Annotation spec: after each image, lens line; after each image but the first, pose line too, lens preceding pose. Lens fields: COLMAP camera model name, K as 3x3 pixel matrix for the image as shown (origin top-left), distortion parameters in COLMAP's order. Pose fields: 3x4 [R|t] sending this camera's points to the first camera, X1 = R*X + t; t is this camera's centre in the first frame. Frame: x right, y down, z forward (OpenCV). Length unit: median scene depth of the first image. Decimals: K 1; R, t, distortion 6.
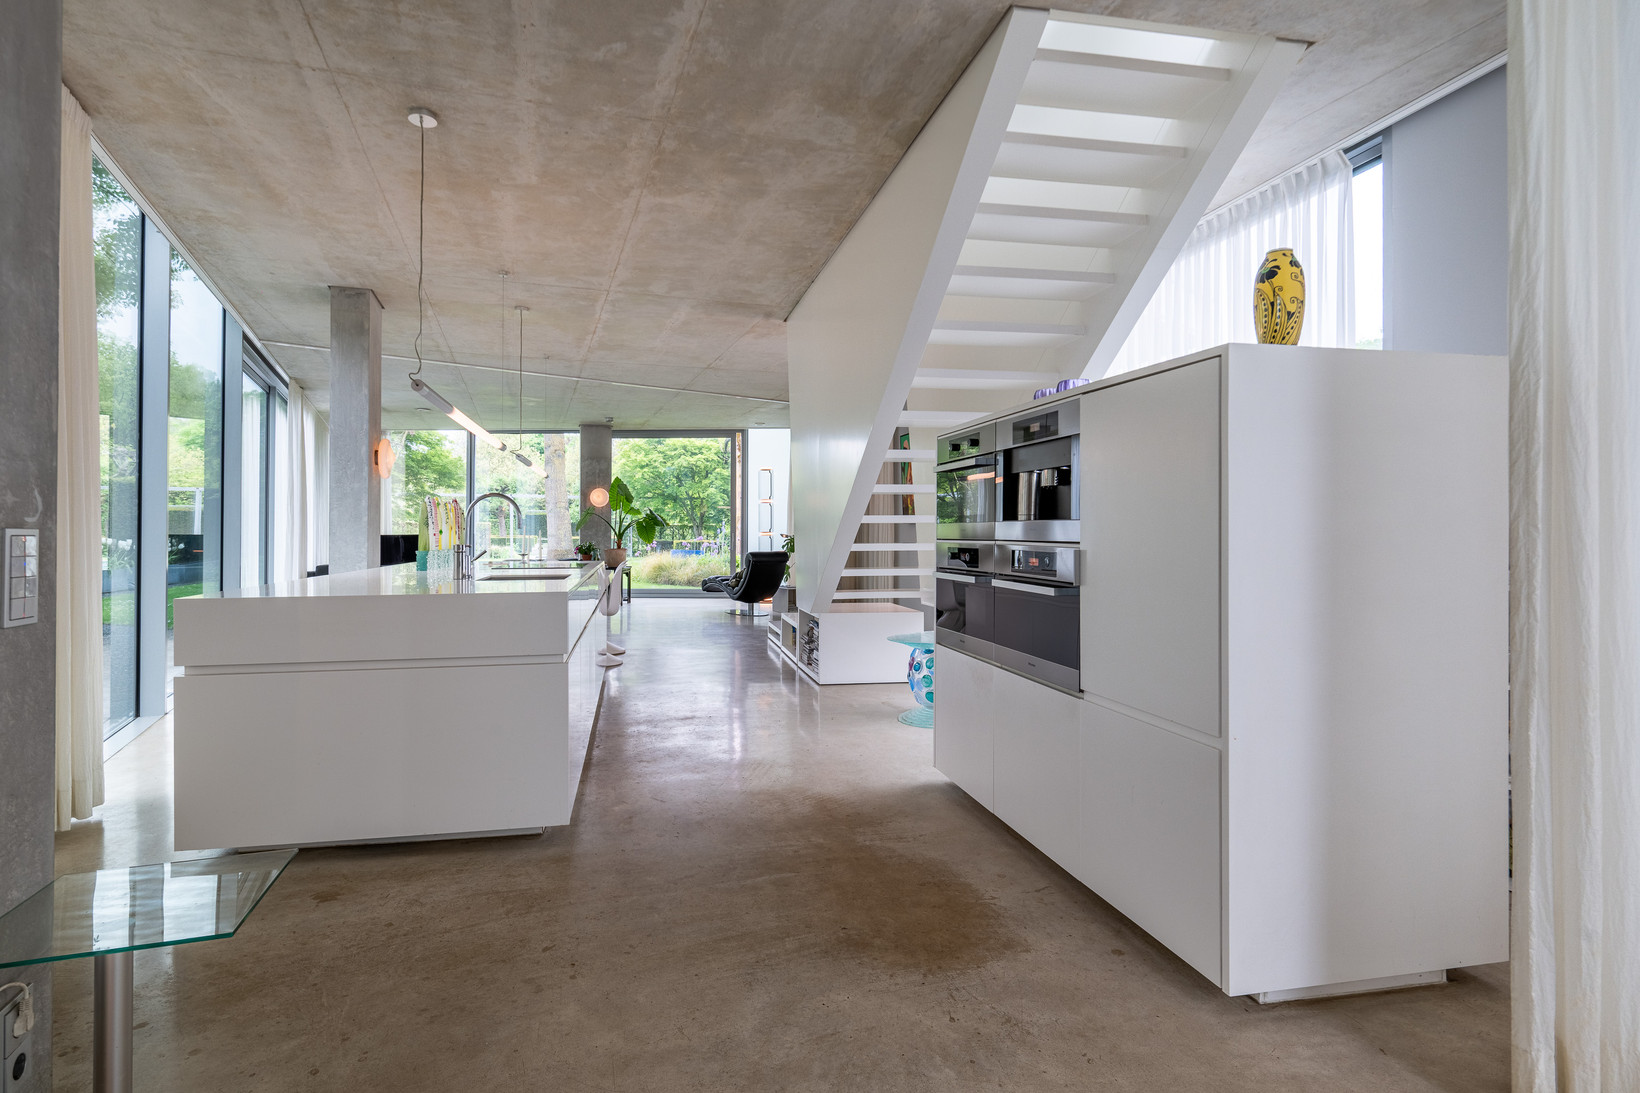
lens RADIAL K [[872.7, 0, 820.0], [0, 872.7, 546.5], [0, 0, 1]] dist [0.001956, 0.000314]
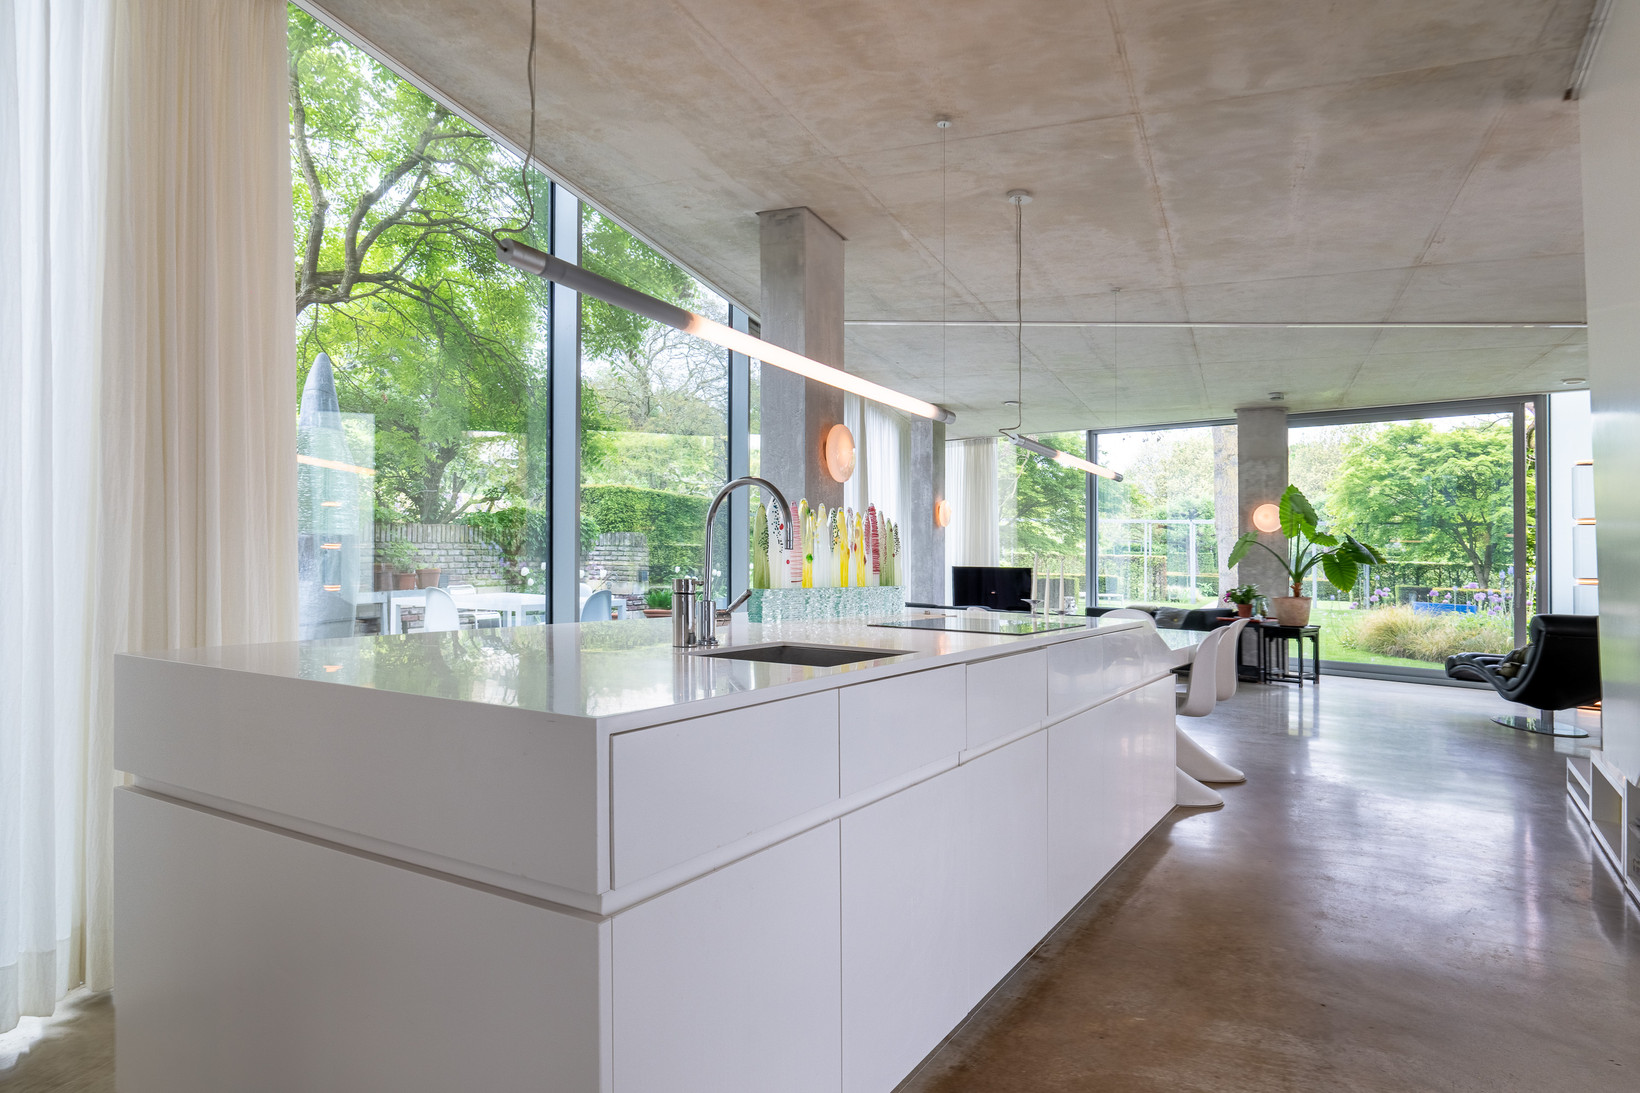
lens RADIAL K [[998.0, 0, 822.5], [0, 998.0, 521.6], [0, 0, 1]] dist [0.010730, -0.000318]
pose [[0.730868, -0.008637, -0.682464, 0.016651], [-0.035737, 0.998064, -0.050903, -0.002863], [0.681583, 0.061593, 0.729144, 0.222978]]
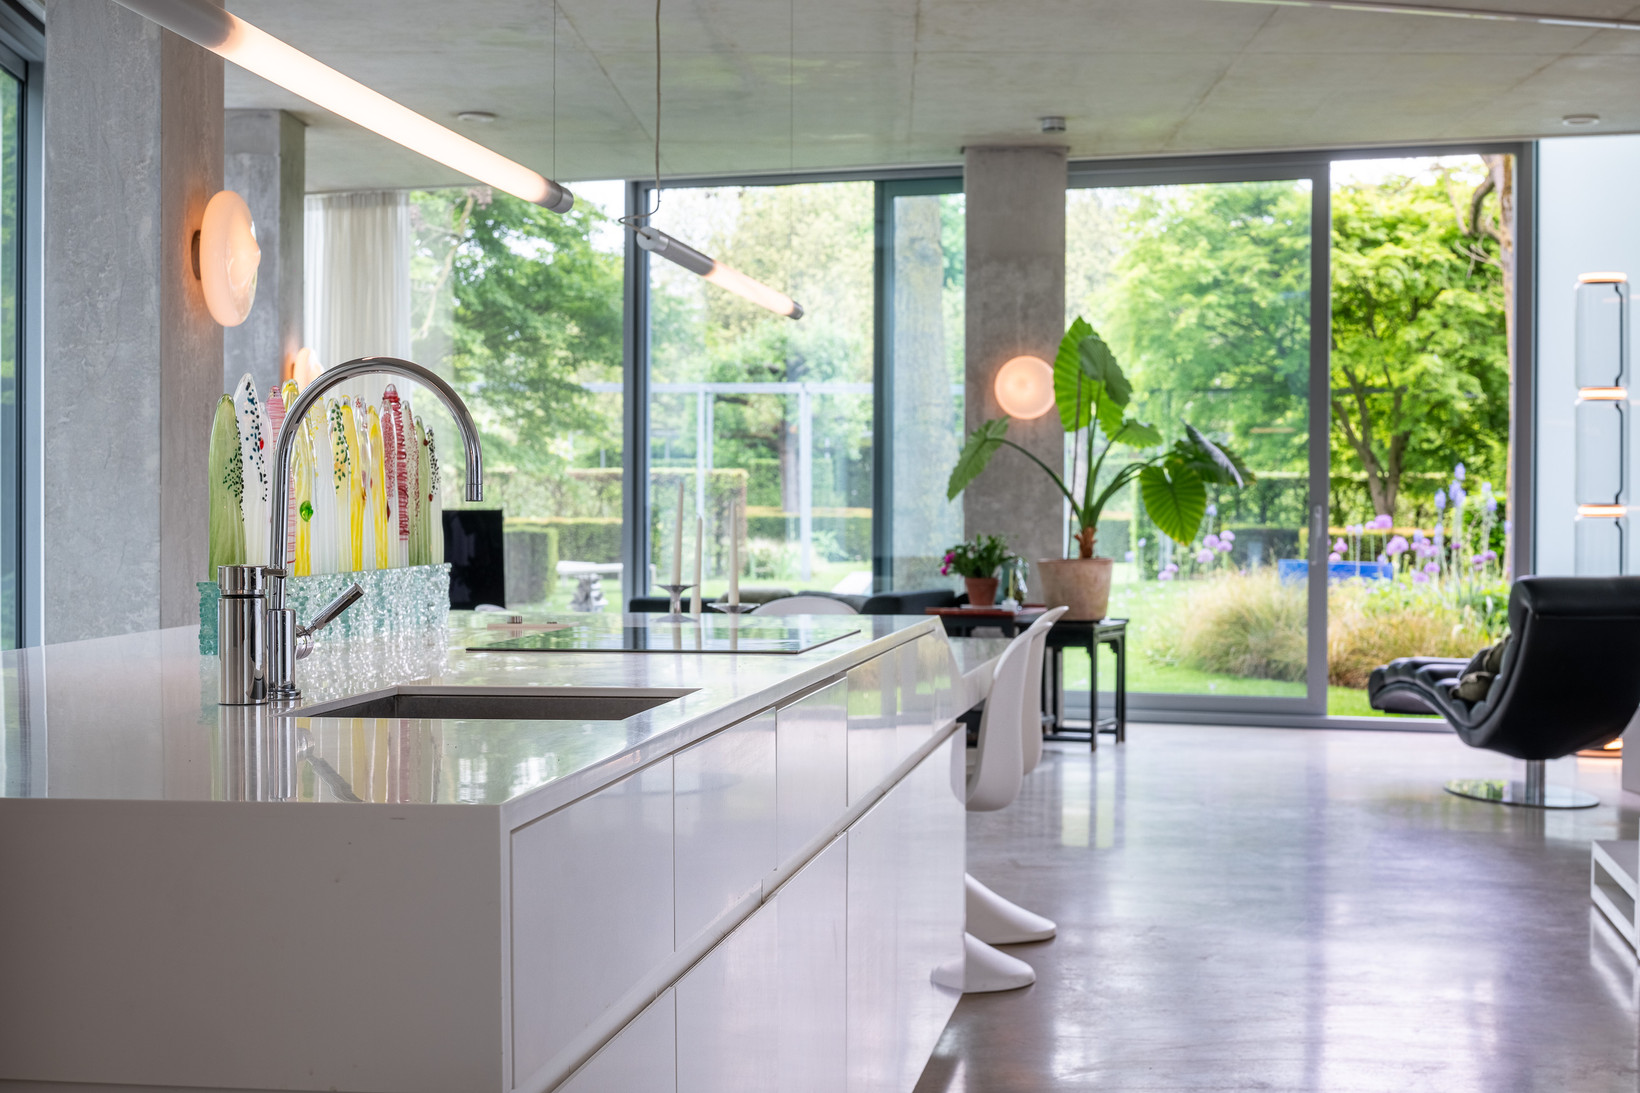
lens RADIAL K [[2656.8, 0, 820.0], [0, 2656.8, 546.5], [0, 0, 1]] dist [-0.037894, -0.035727]
pose [[0.935598, 0.008428, -0.352966, 0.004306], [-0.007734, 0.999964, 0.003376, -0.003919], [0.352982, -0.000429, 0.935630, 0.119980]]
